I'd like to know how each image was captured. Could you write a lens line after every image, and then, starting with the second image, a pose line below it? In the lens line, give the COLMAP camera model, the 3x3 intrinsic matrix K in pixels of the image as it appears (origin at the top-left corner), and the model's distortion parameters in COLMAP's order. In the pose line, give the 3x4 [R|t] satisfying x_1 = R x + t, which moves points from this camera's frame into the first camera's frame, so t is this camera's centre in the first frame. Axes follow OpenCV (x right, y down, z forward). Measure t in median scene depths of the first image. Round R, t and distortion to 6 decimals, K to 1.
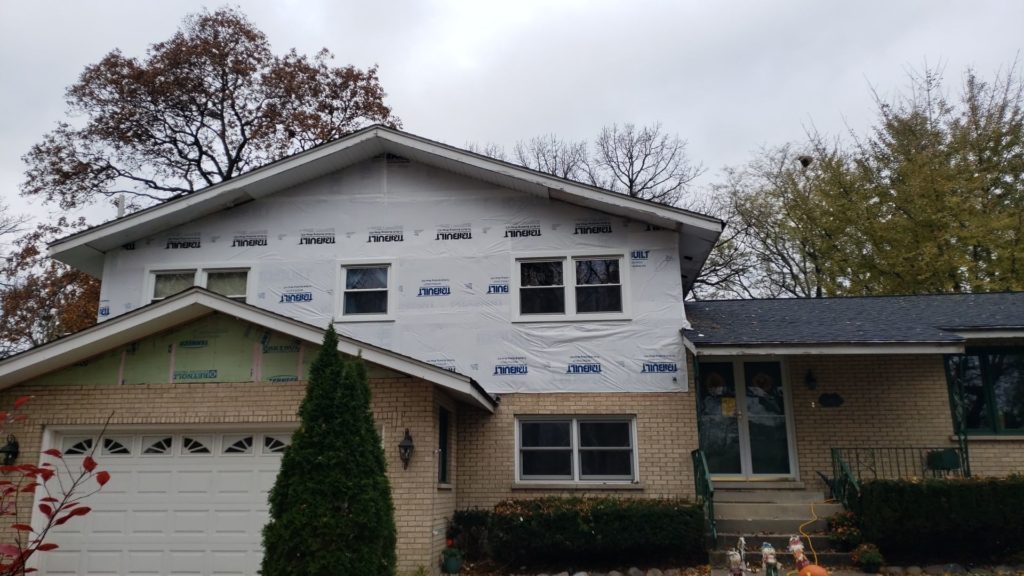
lens RADIAL K [[841.7, 0, 511.4], [0, 841.7, 246.5], [0, 0, 1]] dist [0.131015, -0.210246]
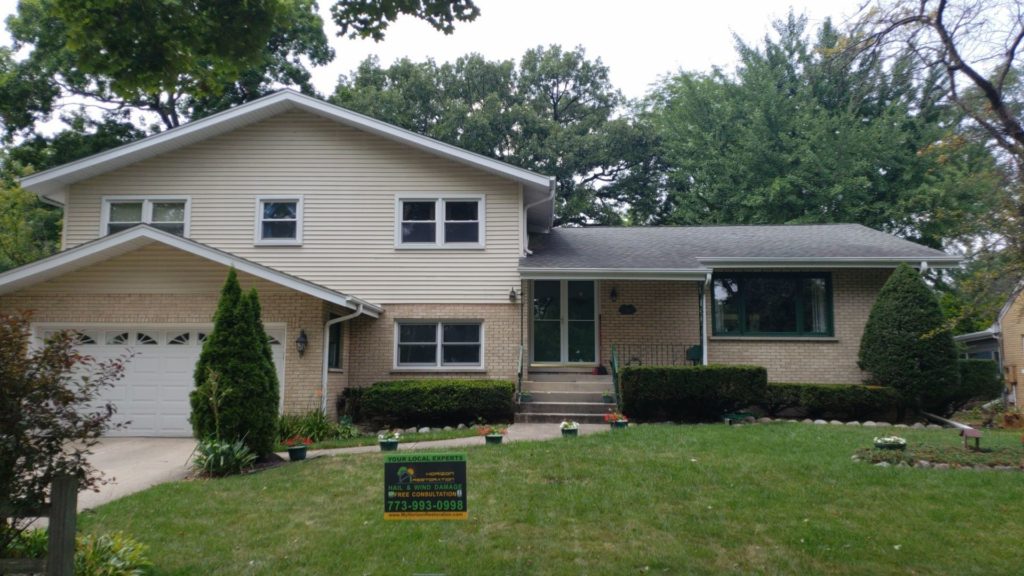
lens RADIAL K [[841.7, 0, 511.4], [0, 841.7, 246.5], [0, 0, 1]] dist [0.131015, -0.210246]
pose [[0.998775, 0.015665, 0.046945, 0.125194], [-0.021281, 0.992347, 0.121633, -0.079087], [-0.044681, -0.122483, 0.991464, -0.309451]]
